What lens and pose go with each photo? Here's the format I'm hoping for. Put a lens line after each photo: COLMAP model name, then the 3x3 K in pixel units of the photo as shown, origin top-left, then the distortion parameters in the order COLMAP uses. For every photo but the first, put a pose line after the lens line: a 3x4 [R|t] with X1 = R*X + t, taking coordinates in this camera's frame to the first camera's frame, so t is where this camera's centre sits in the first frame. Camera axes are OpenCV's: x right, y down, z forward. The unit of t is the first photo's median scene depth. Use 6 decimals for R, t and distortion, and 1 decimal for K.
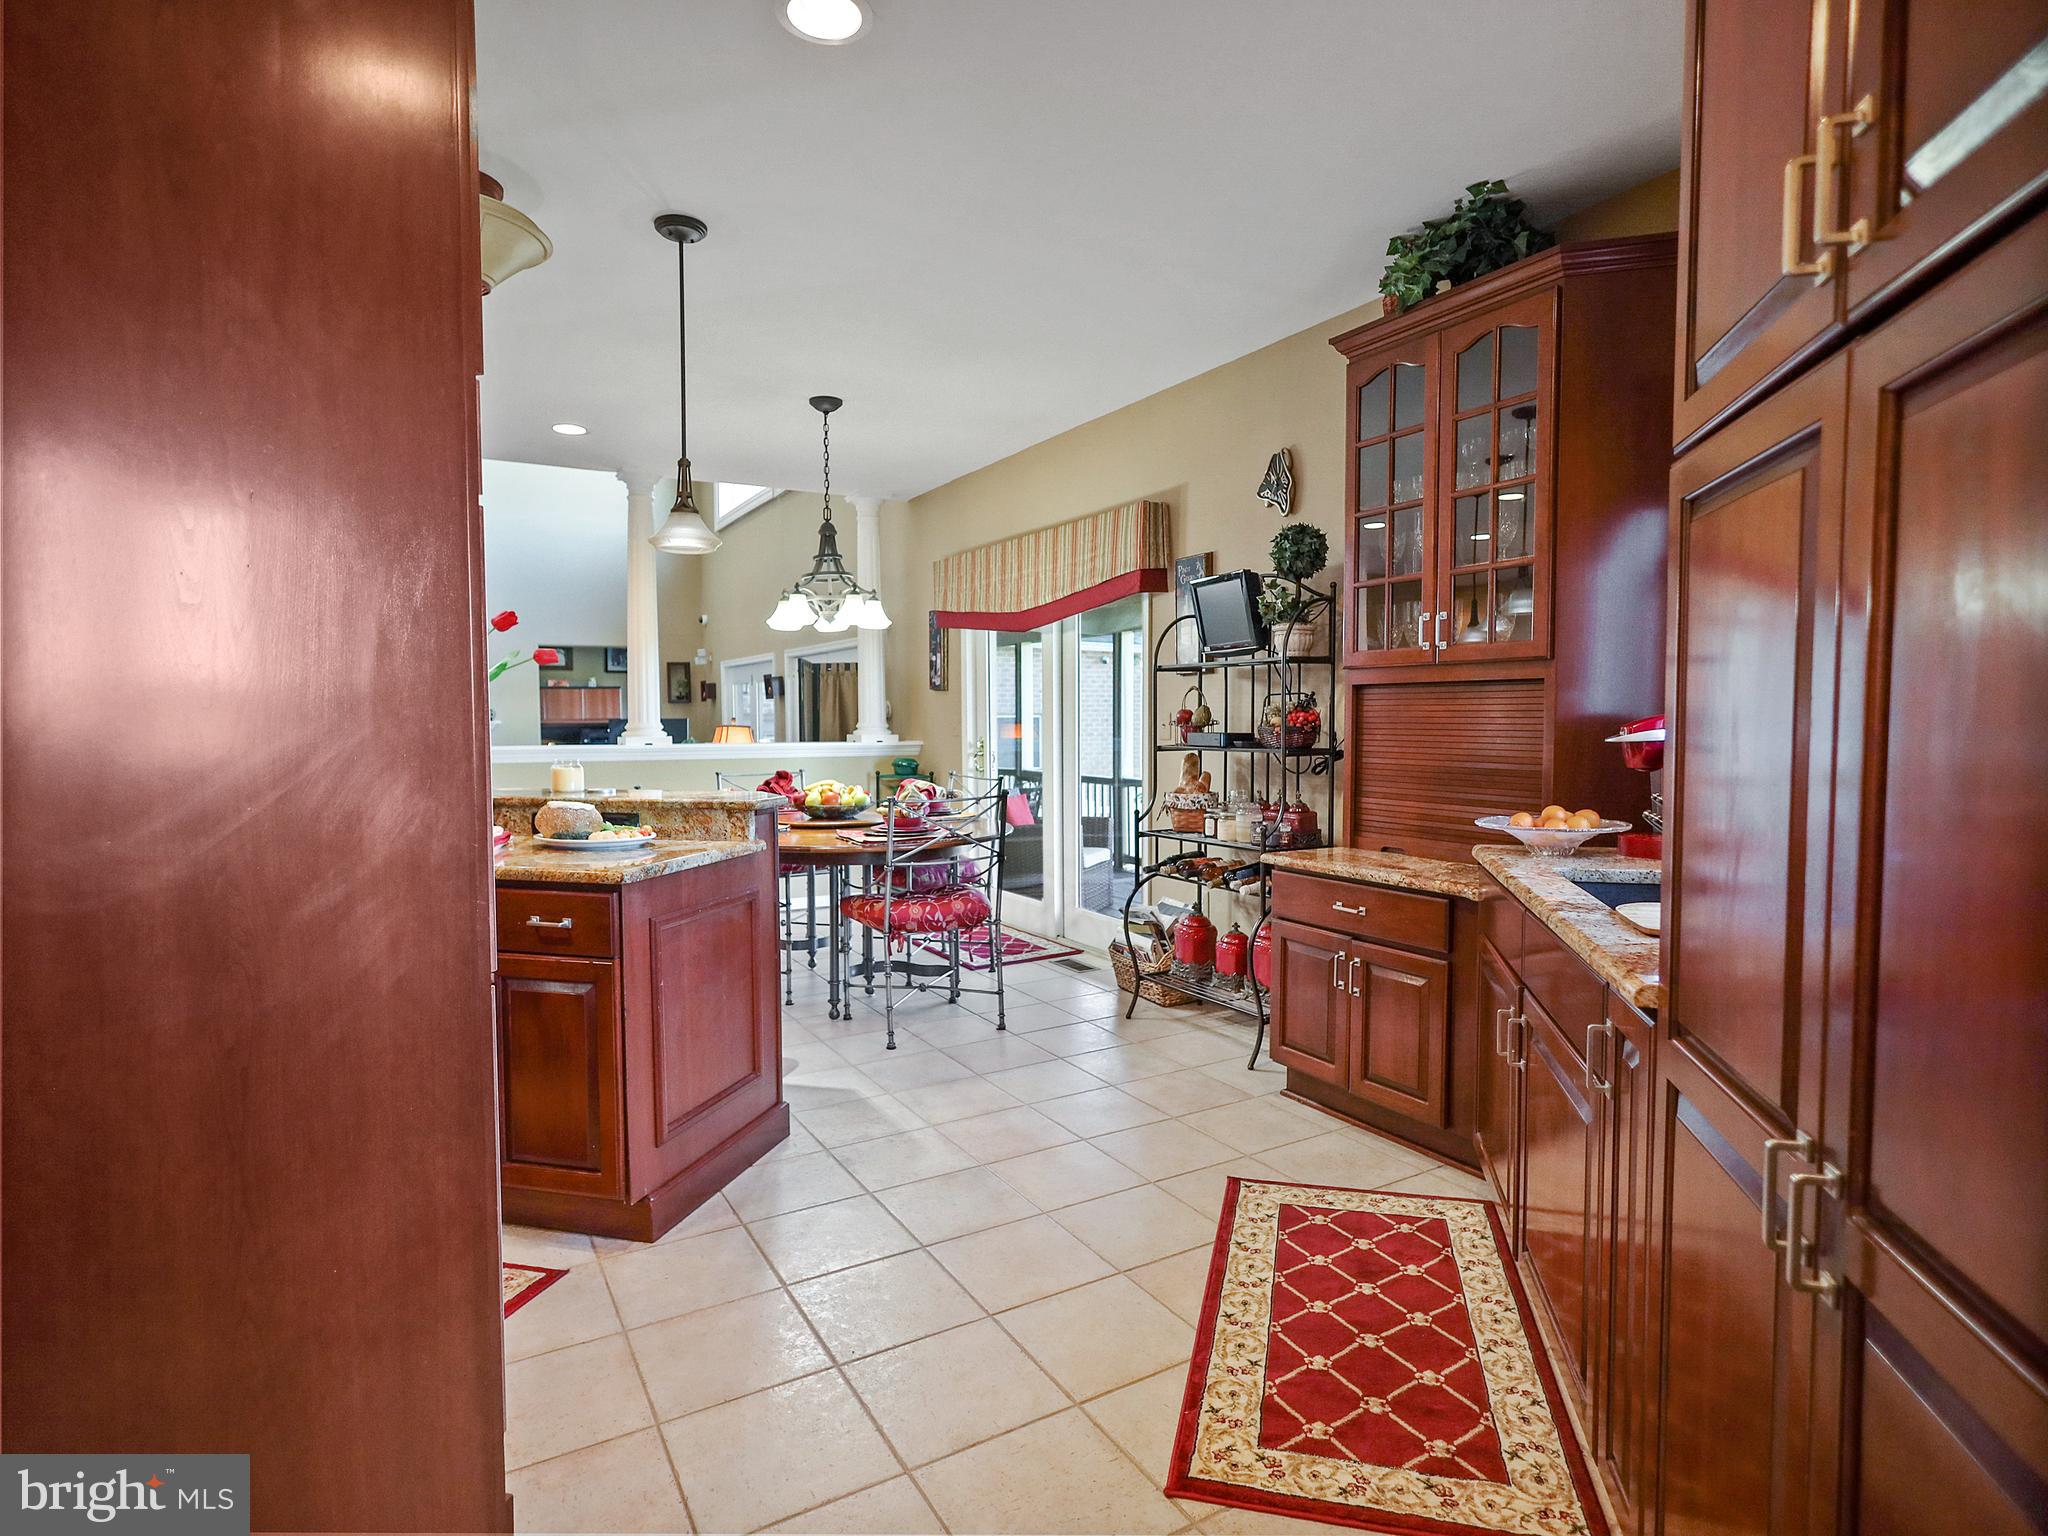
lens RADIAL K [[1096.4, 0, 1030.9], [0, 1096.4, 767.4], [0, 0, 1]] dist [-0.000903, 0.000711]
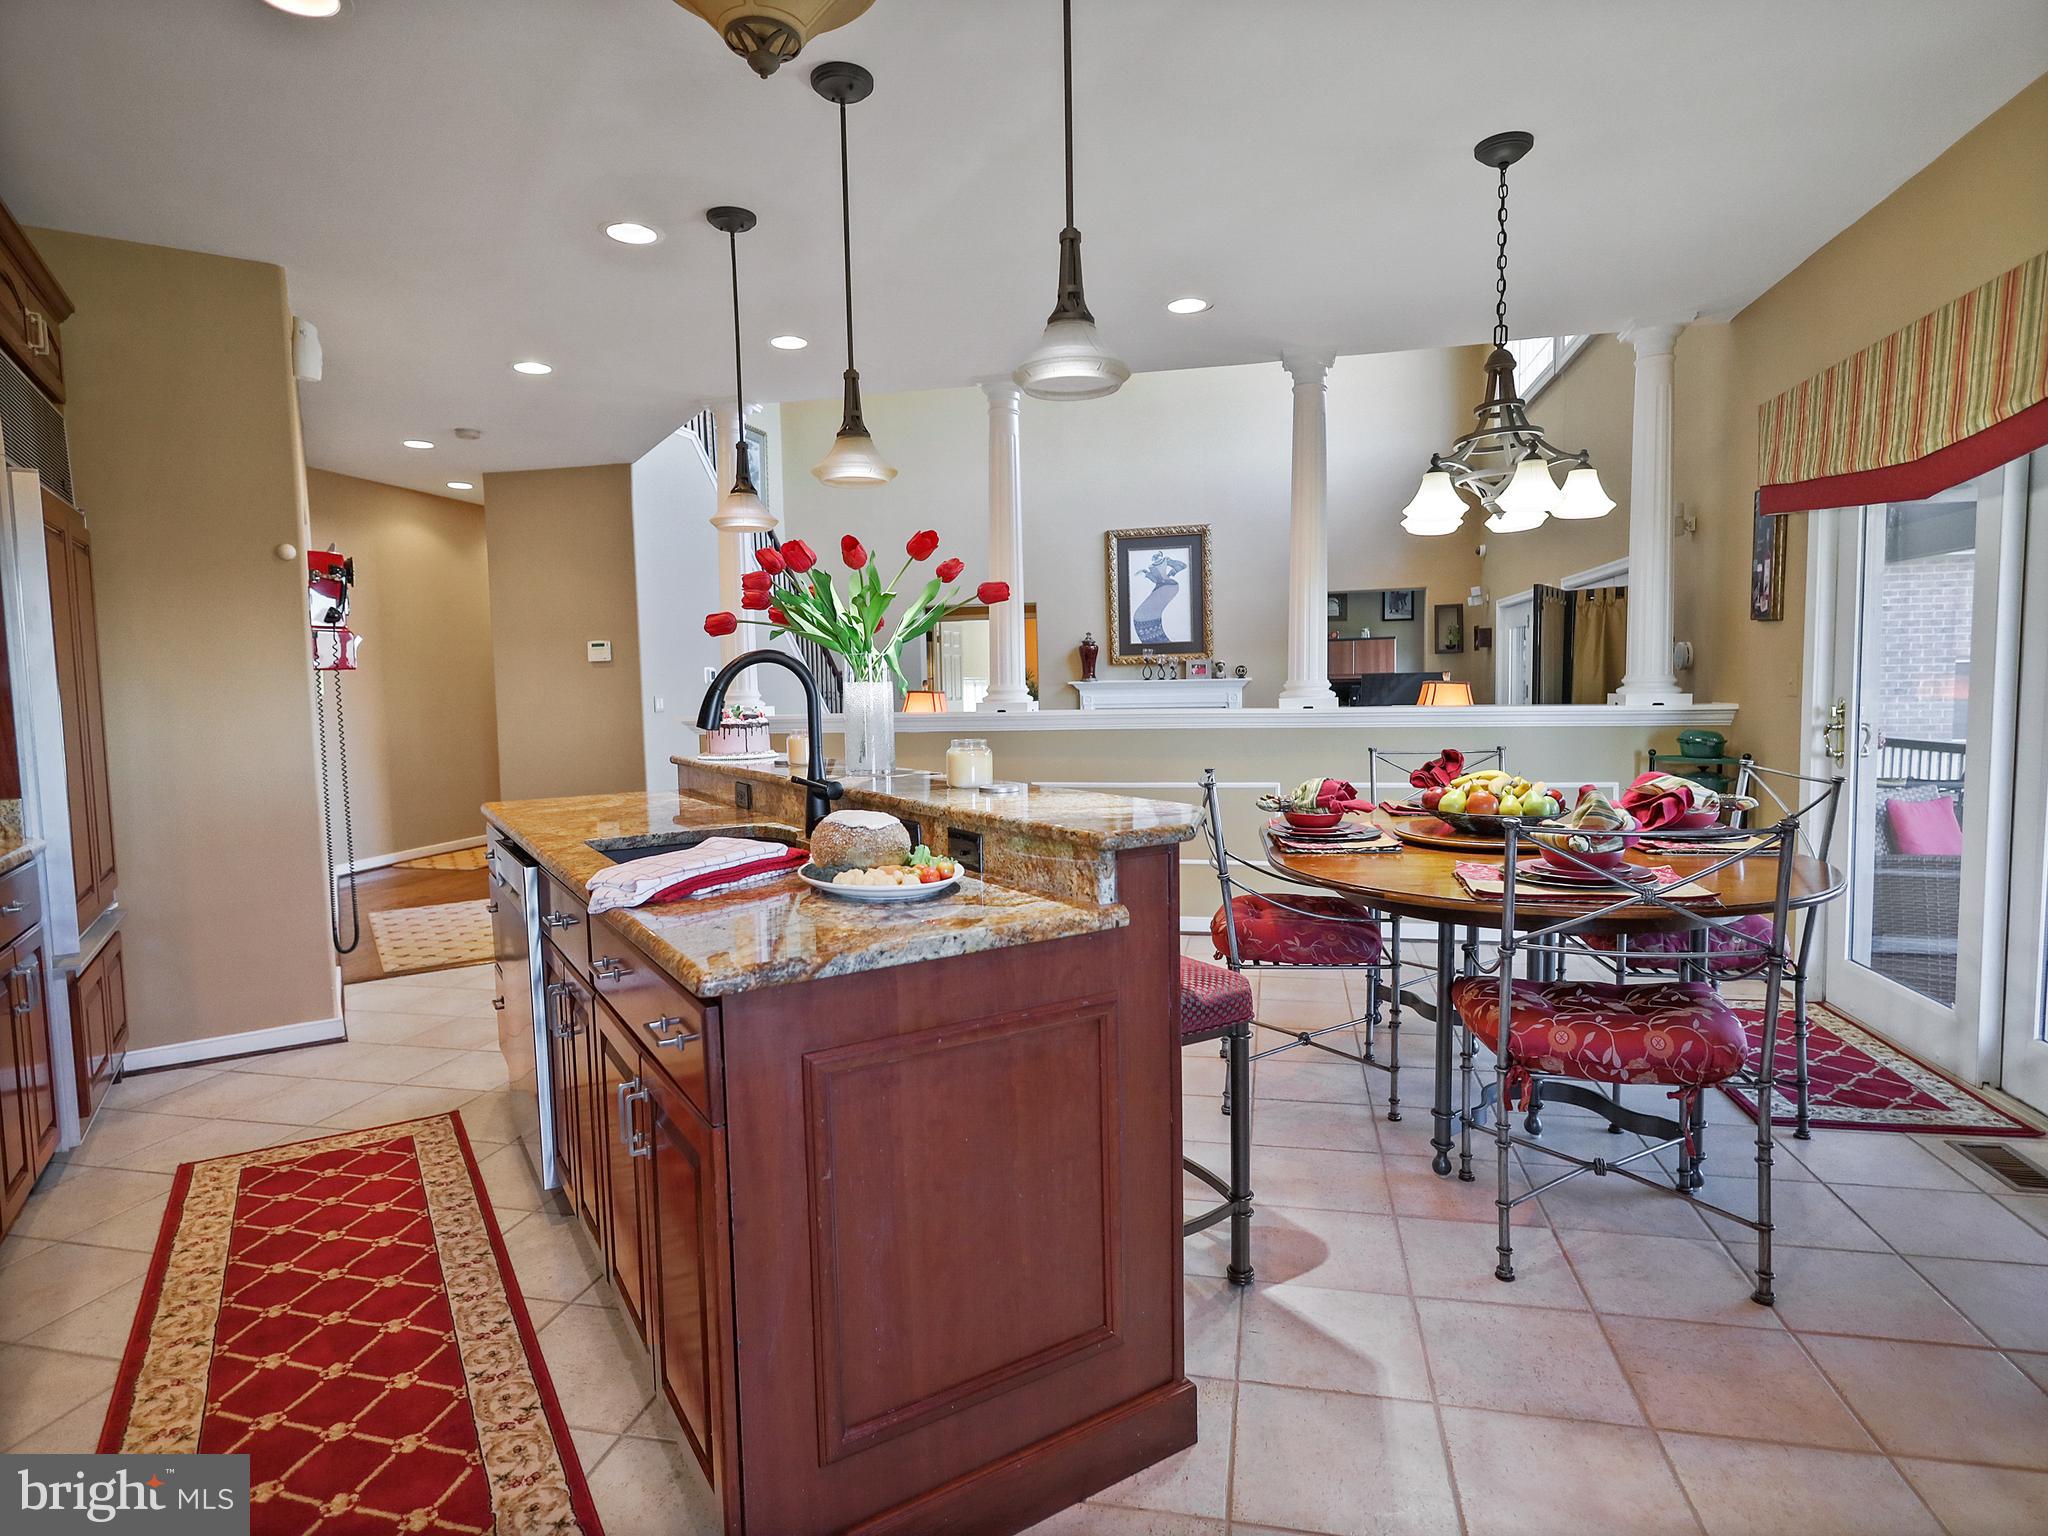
lens RADIAL K [[1096.4, 0, 1030.9], [0, 1096.4, 767.4], [0, 0, 1]] dist [-0.000903, 0.000711]
pose [[0.728245, 0.044863, -0.683847, 0.045469], [-0.015637, 0.998683, 0.048865, -0.014697], [0.685138, -0.024892, 0.727988, 0.326034]]
